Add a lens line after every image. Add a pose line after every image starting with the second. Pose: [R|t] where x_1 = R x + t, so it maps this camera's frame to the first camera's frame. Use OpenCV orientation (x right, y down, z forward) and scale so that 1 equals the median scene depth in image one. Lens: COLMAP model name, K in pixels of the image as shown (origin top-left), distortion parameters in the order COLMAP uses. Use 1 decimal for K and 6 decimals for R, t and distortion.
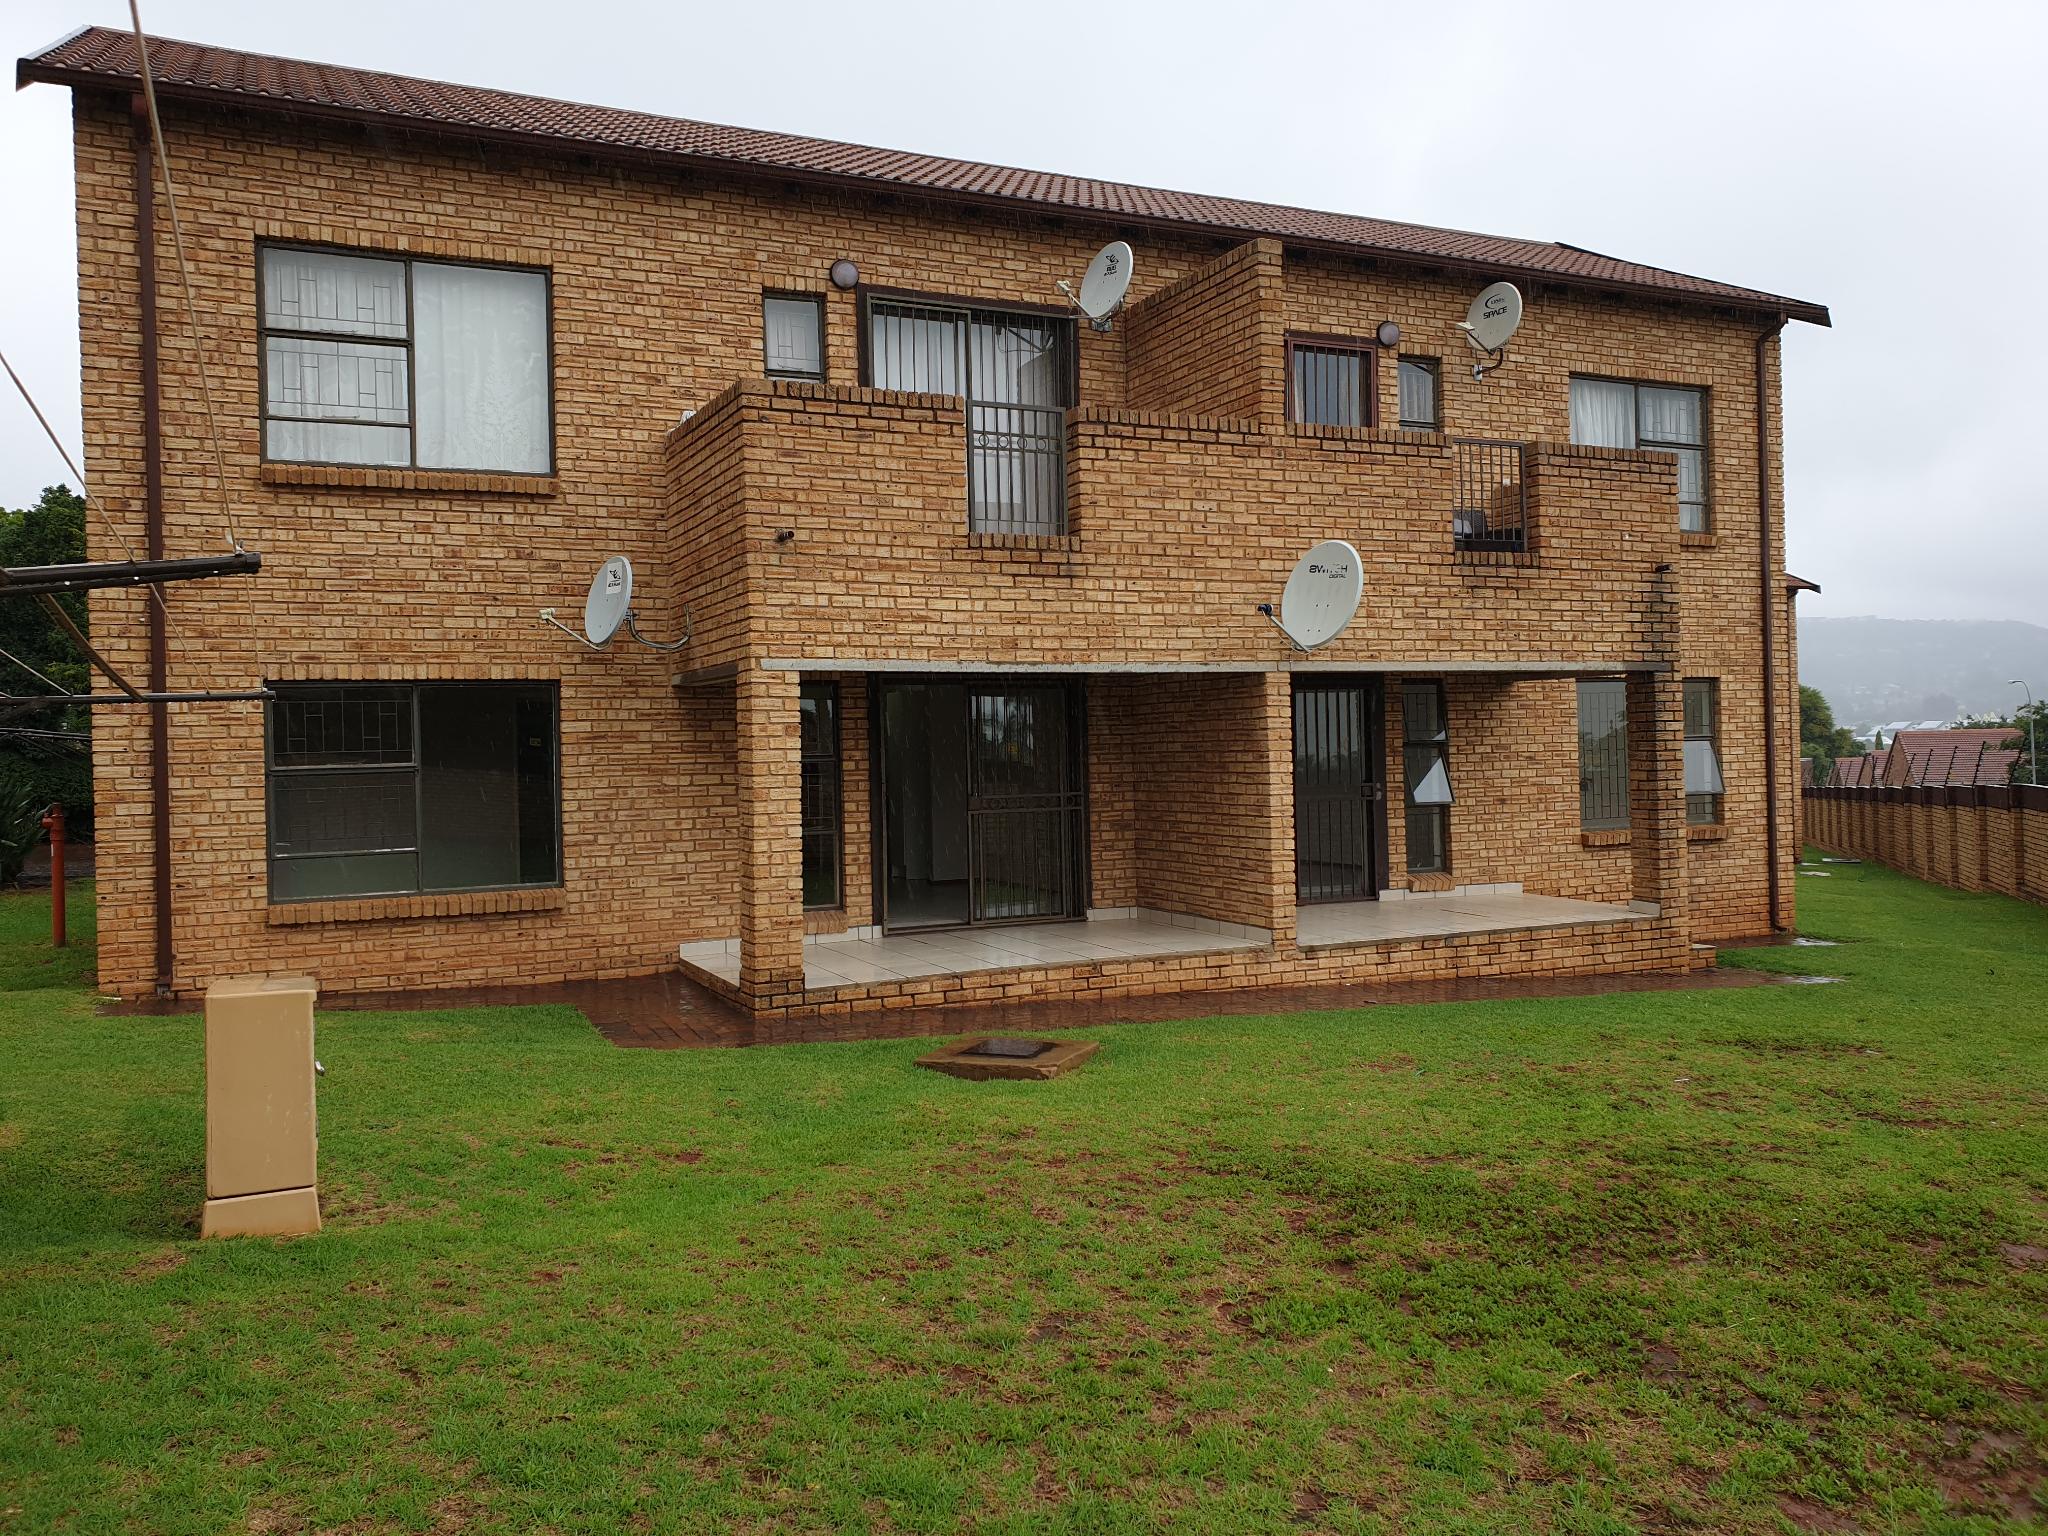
lens RADIAL K [[1584.8, 0, 1056.1], [0, 1584.8, 793.2], [0, 0, 1]] dist [0.026733, -0.037283]
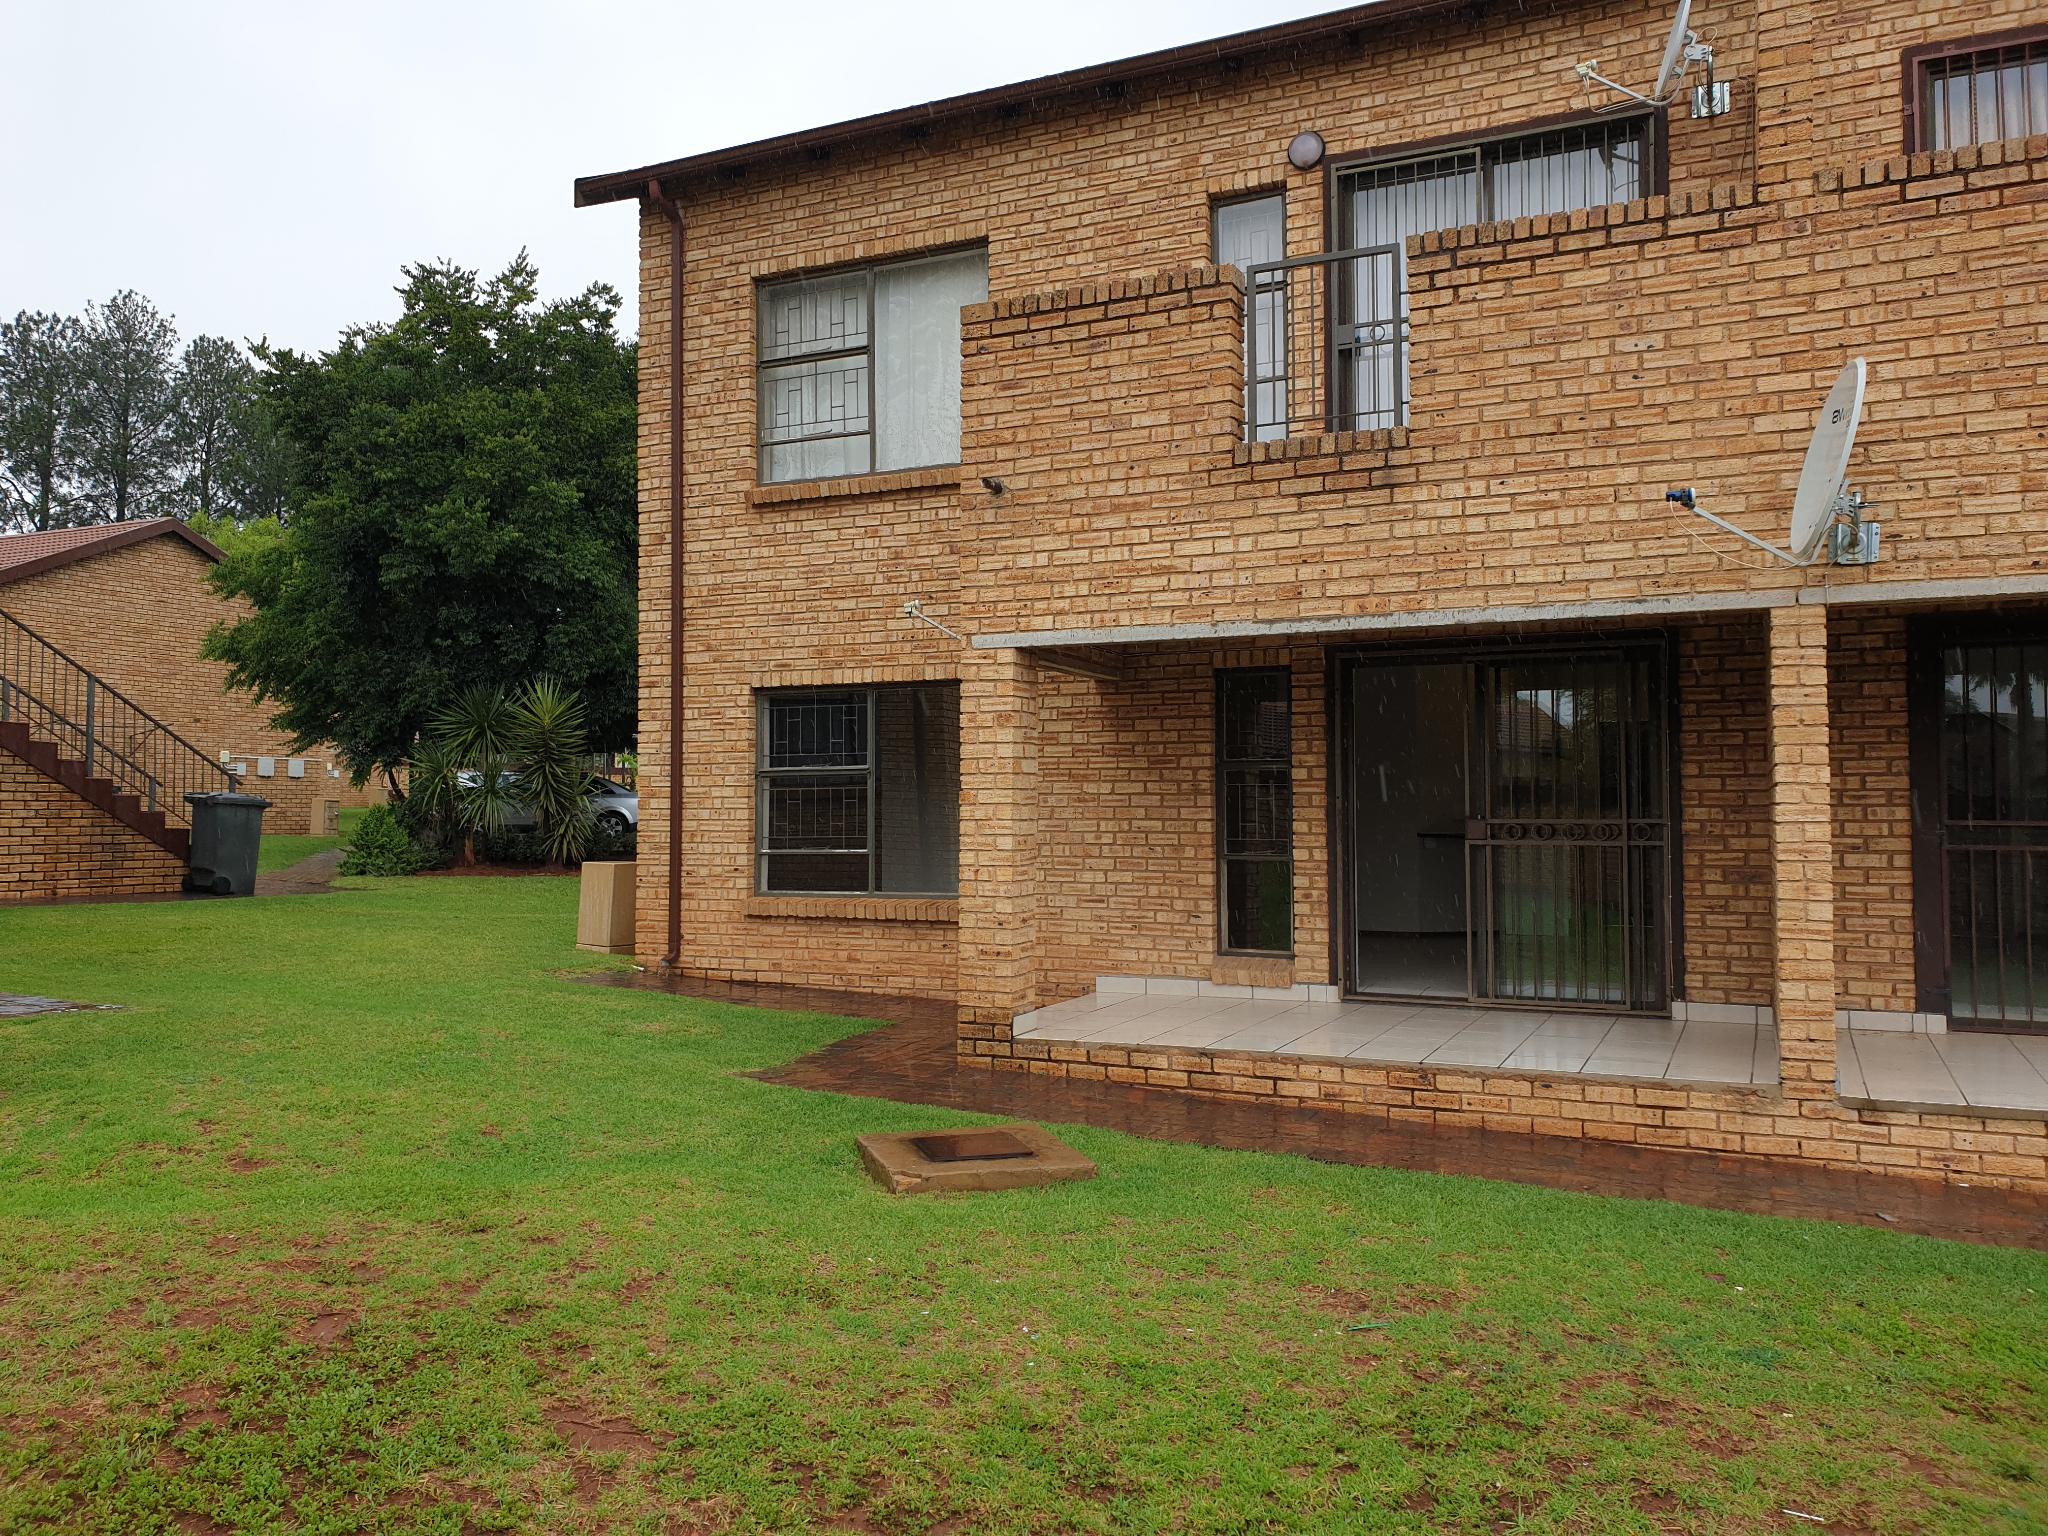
lens RADIAL K [[1584.8, 0, 999.0], [0, 1584.8, 779.2], [0, 0, 1]] dist [0.026733, -0.037283]
pose [[0.622416, 0.004621, -0.782673, 0.432050], [-0.035509, 0.999120, -0.022340, 0.008647], [0.781881, 0.041696, 0.622032, 0.447326]]
